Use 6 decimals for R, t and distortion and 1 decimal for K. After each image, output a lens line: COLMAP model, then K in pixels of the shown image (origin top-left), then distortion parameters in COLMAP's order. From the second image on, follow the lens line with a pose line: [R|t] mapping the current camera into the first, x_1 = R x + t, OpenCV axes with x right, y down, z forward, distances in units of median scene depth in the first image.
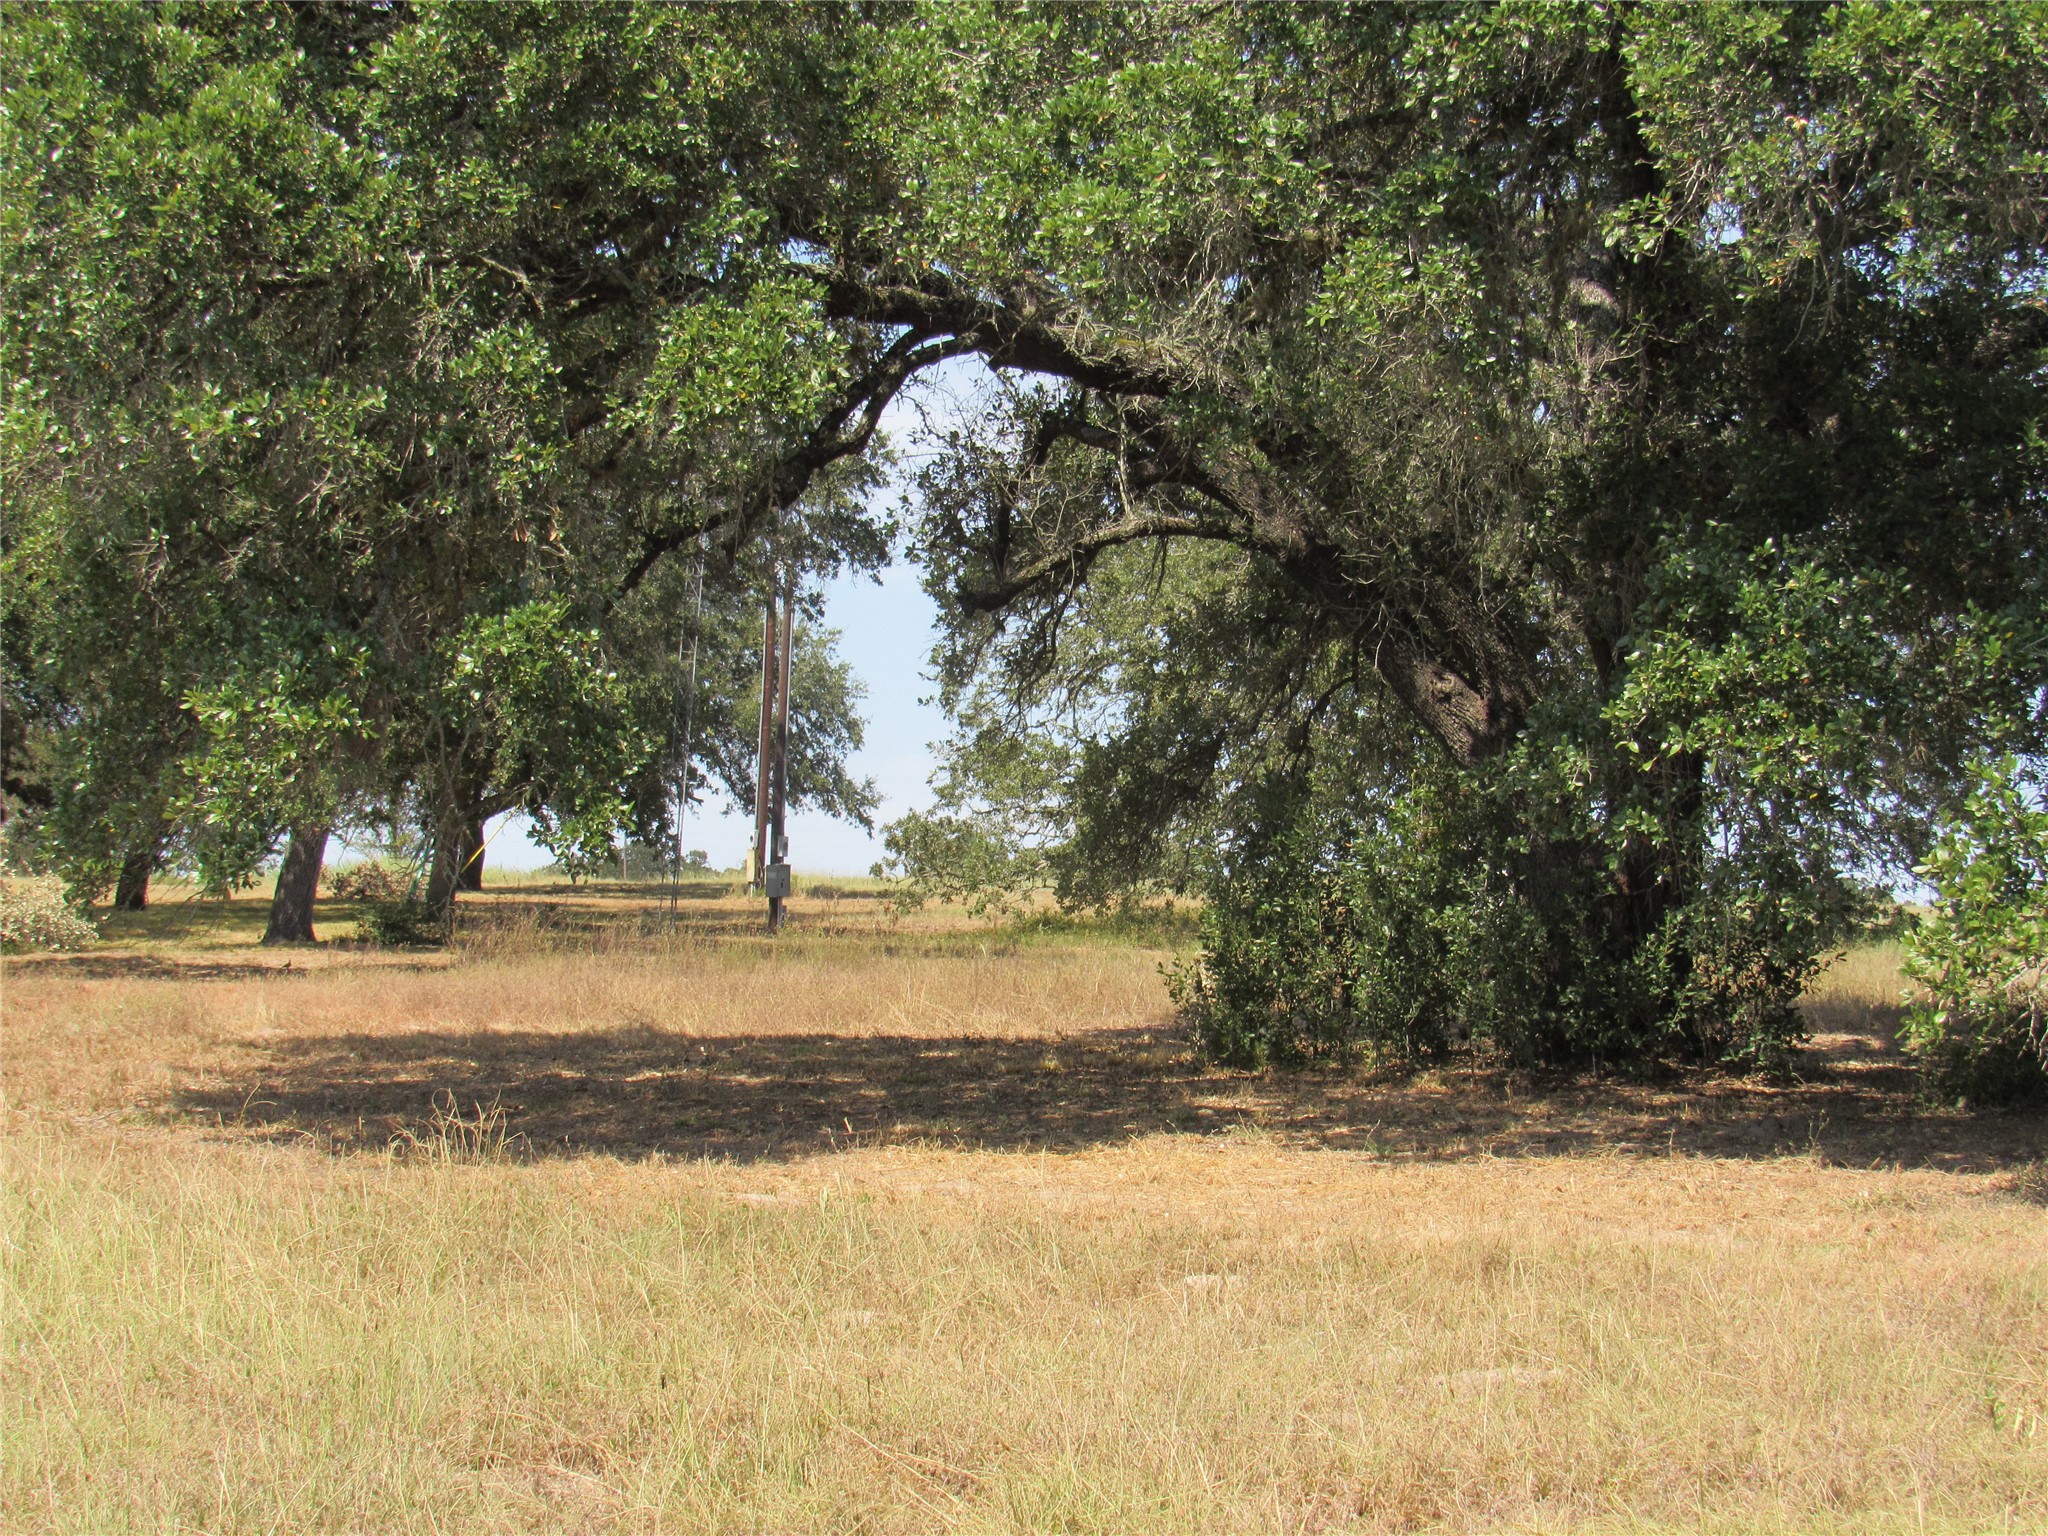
lens RADIAL K [[4223.2, 0, 1024.0], [0, 4223.2, 768.0], [0, 0, 1]] dist [-0.102256, 0.032506]
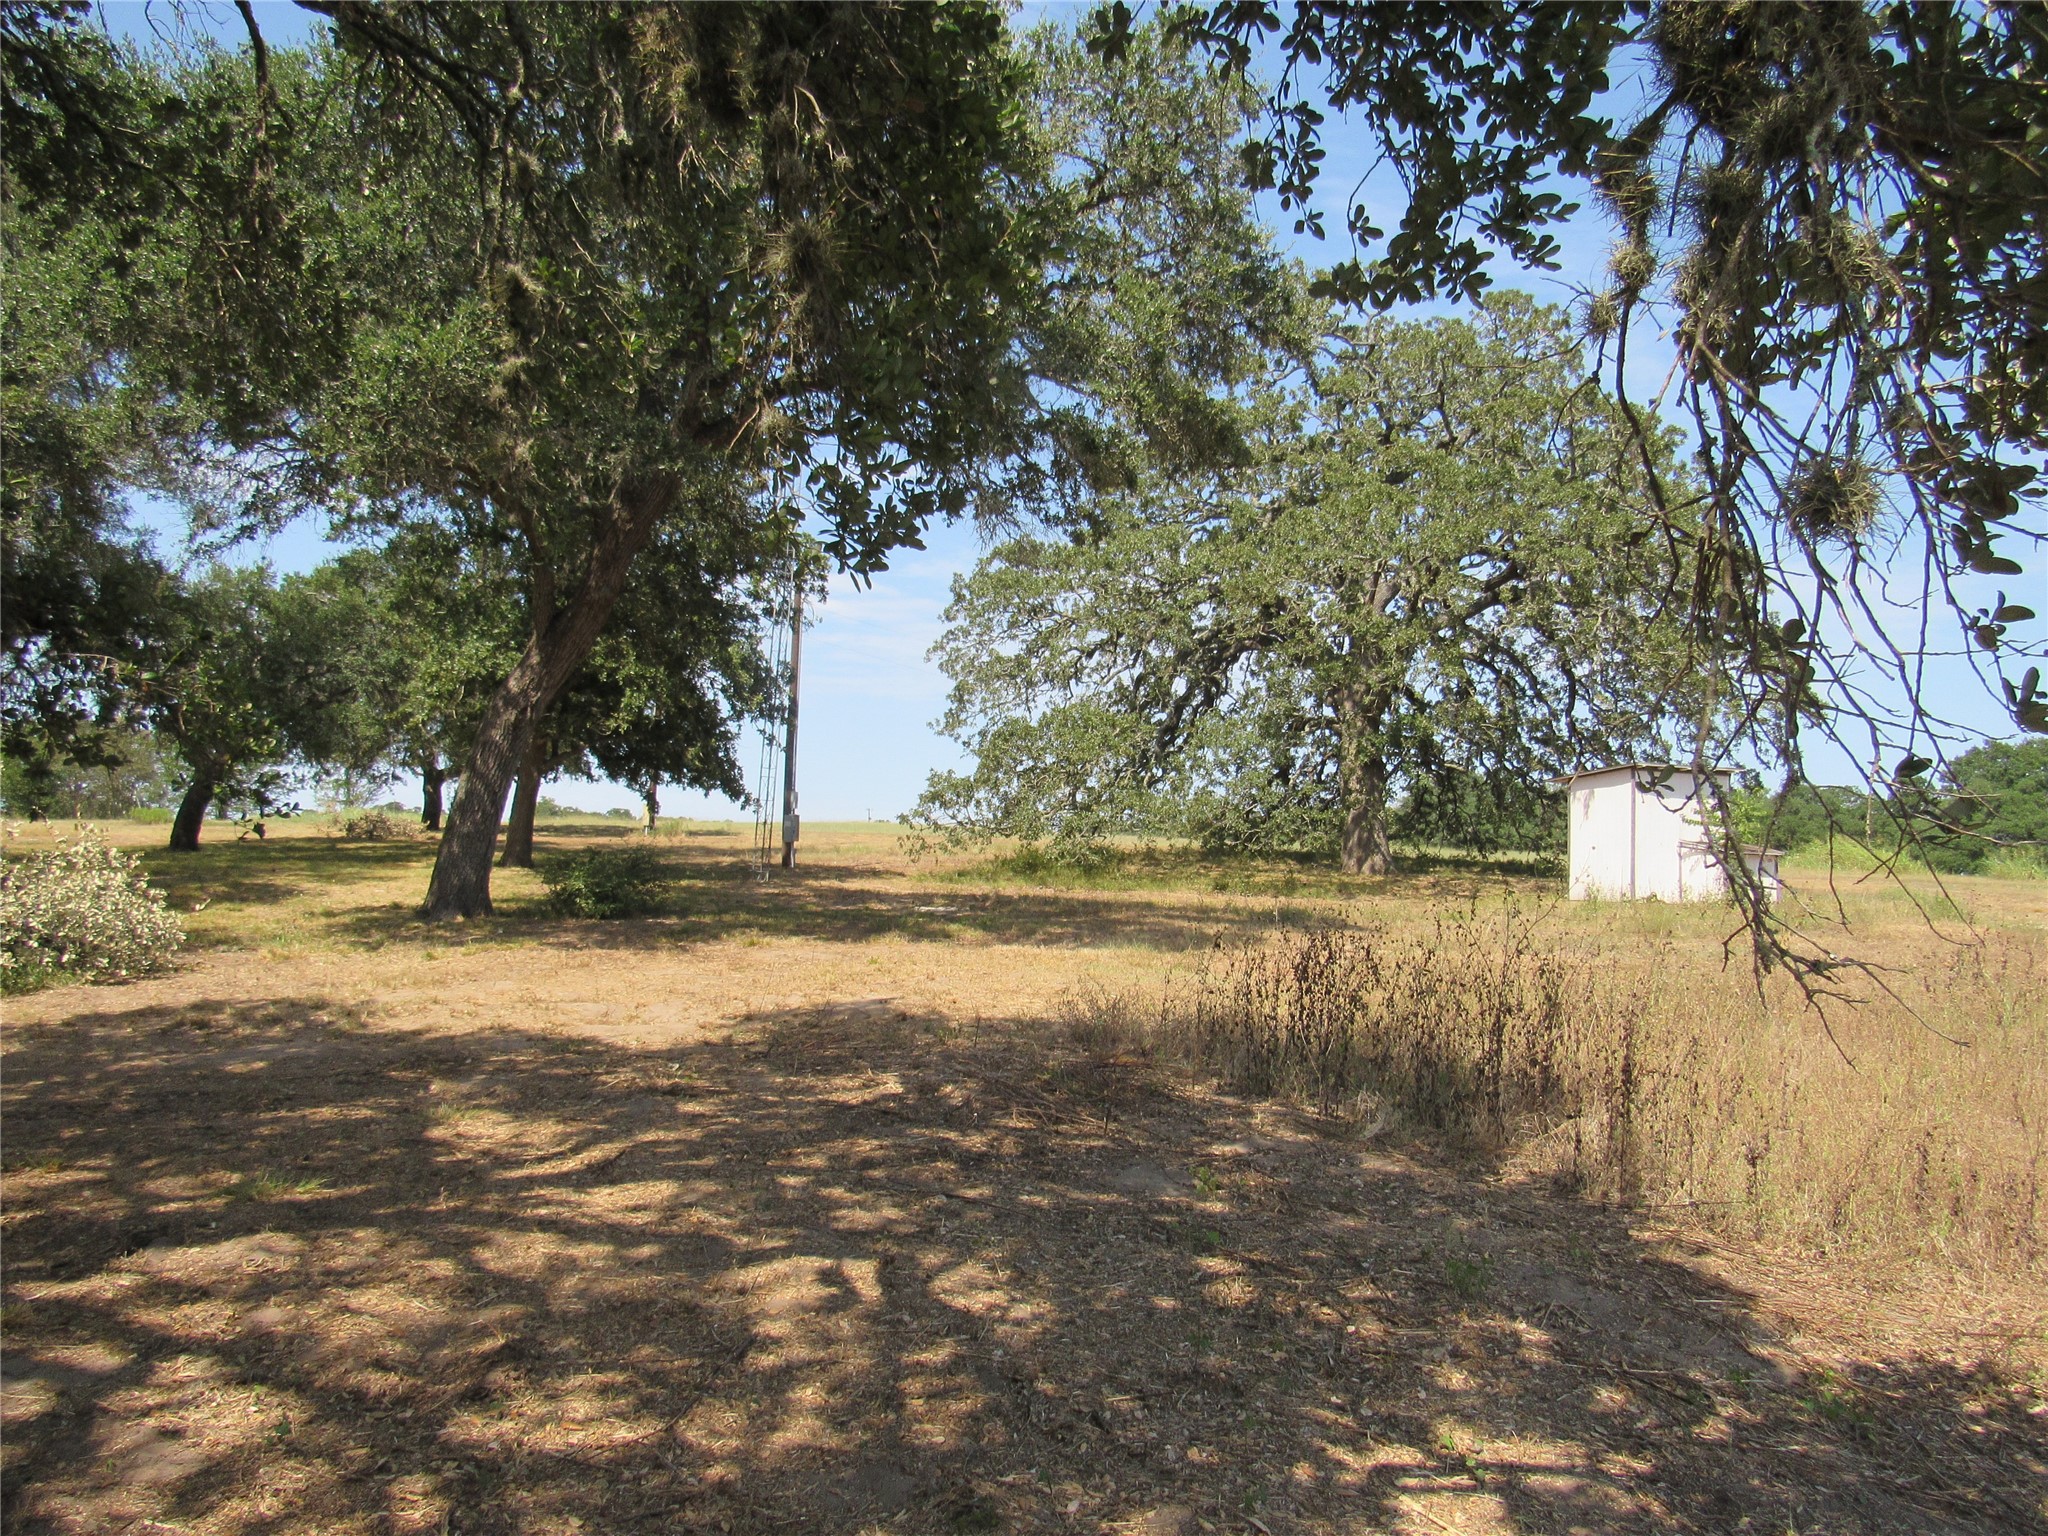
lens RADIAL K [[1452.7, 0, 1032.8], [0, 1452.7, 766.4], [0, 0, 1]] dist [-0.028400, 0.008313]
pose [[0.942984, 0.014368, 0.332529, -0.499221], [-0.012002, 0.999886, -0.009166, 0.044917], [-0.332623, 0.004652, 0.943048, 2.193929]]
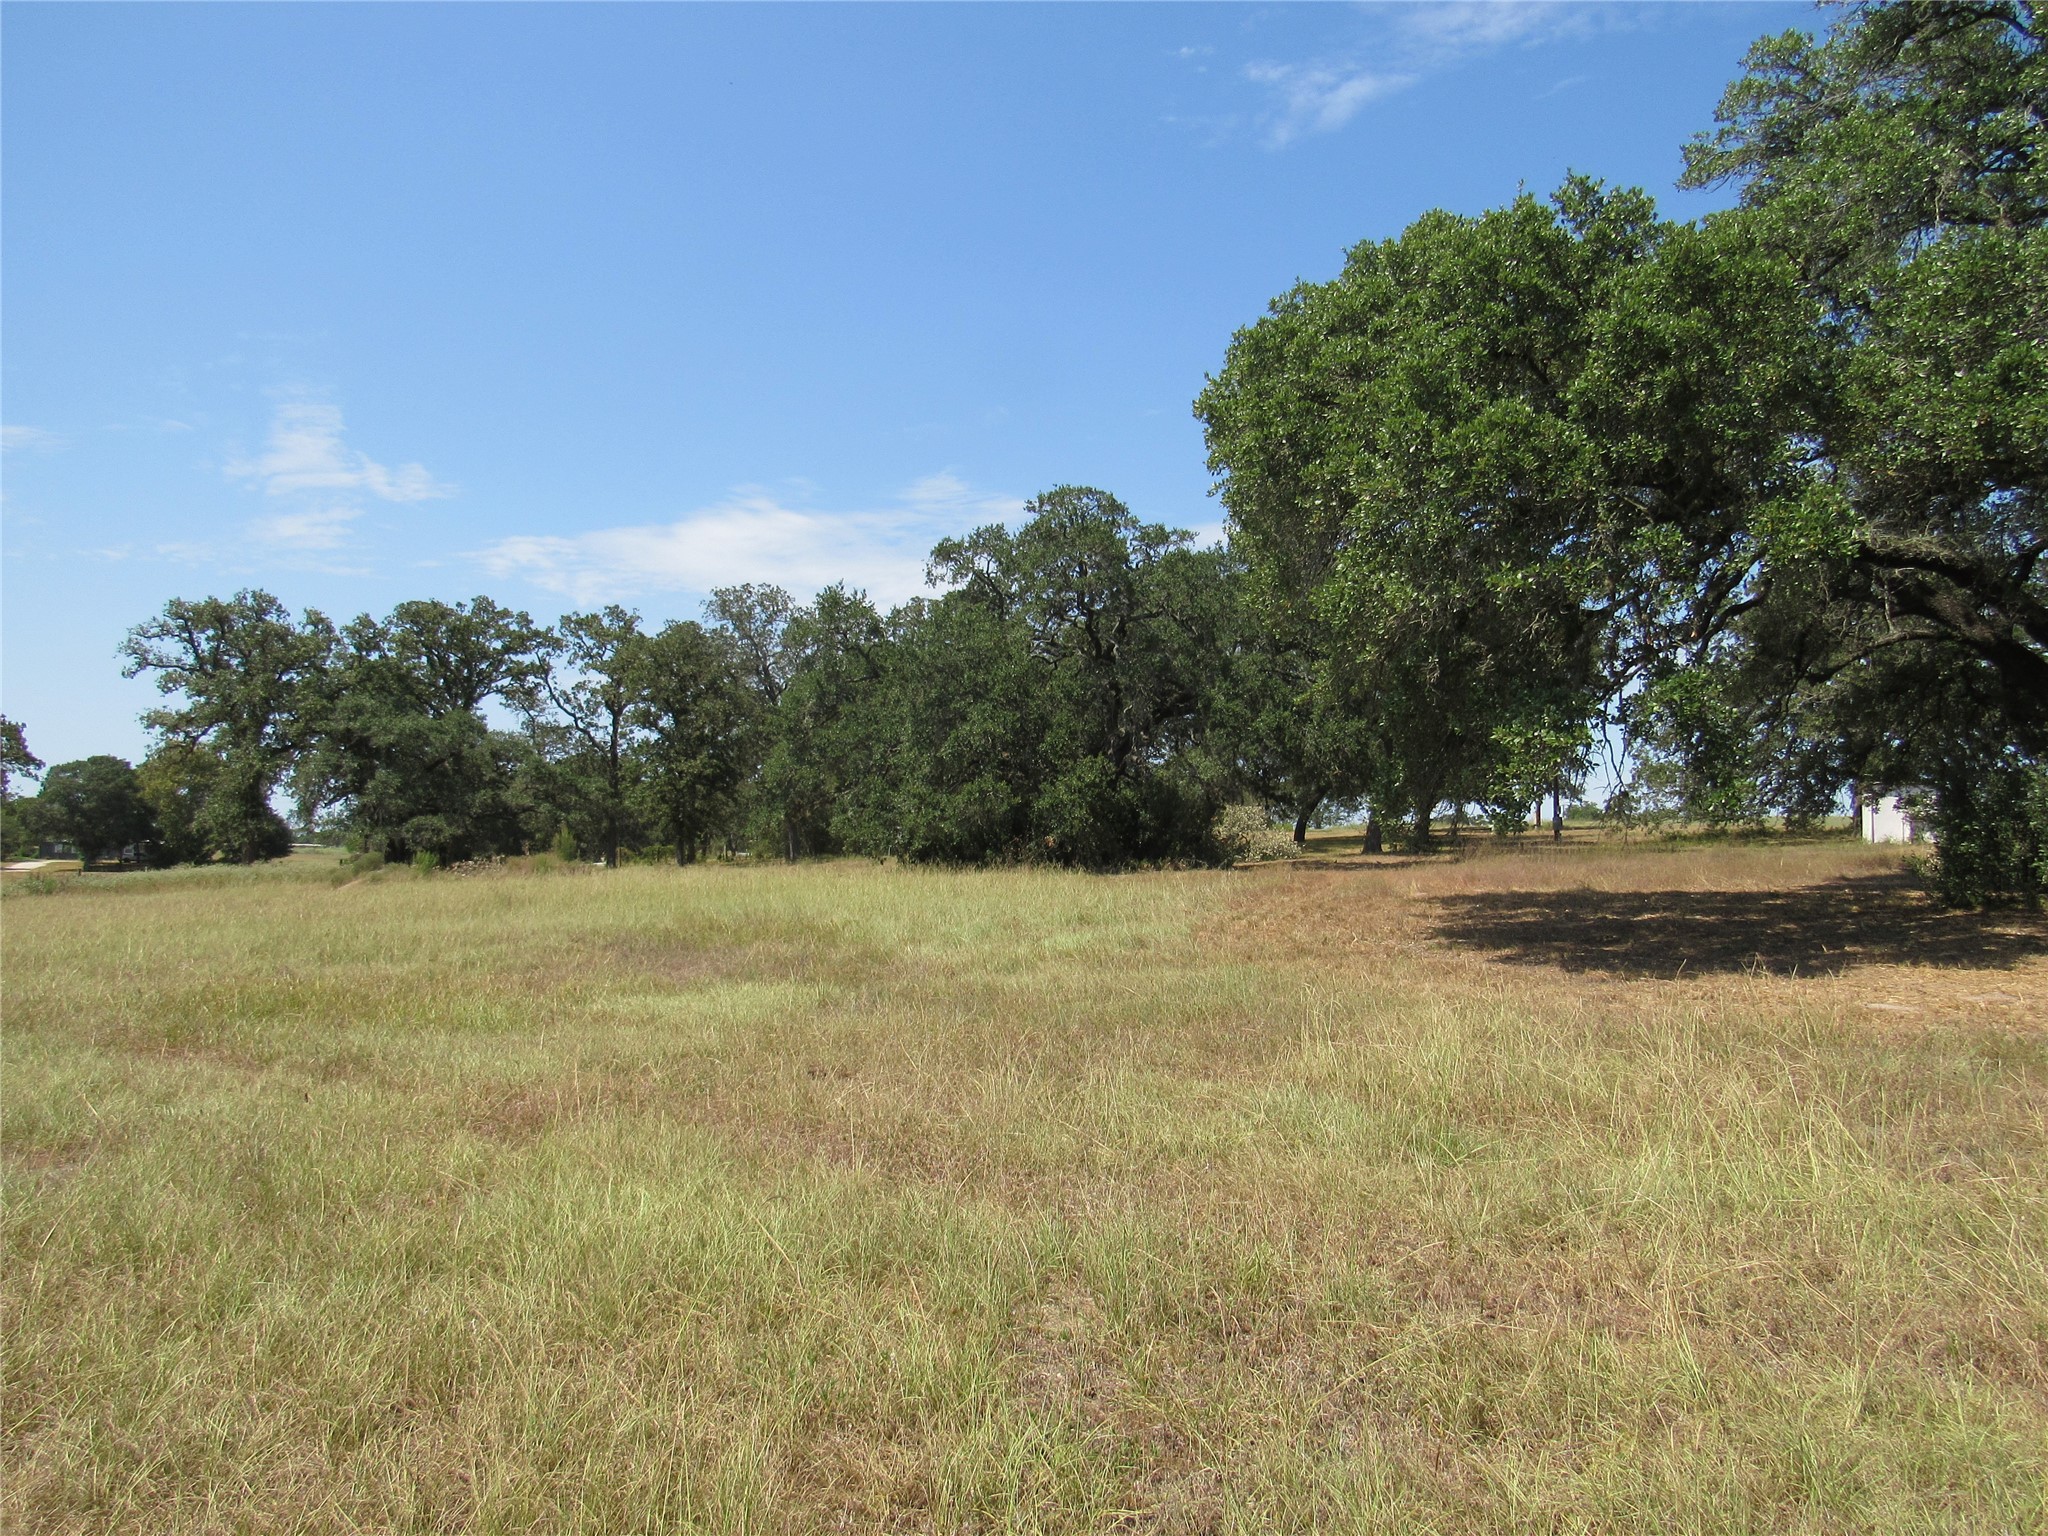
lens RADIAL K [[1452.7, 0, 1032.8], [0, 1452.7, 766.4], [0, 0, 1]] dist [-0.028400, 0.008313]
pose [[0.931277, -0.043874, -0.361660, -0.130926], [0.037694, 0.998998, -0.024128, 0.005652], [0.362357, 0.008838, 0.931998, 0.267601]]
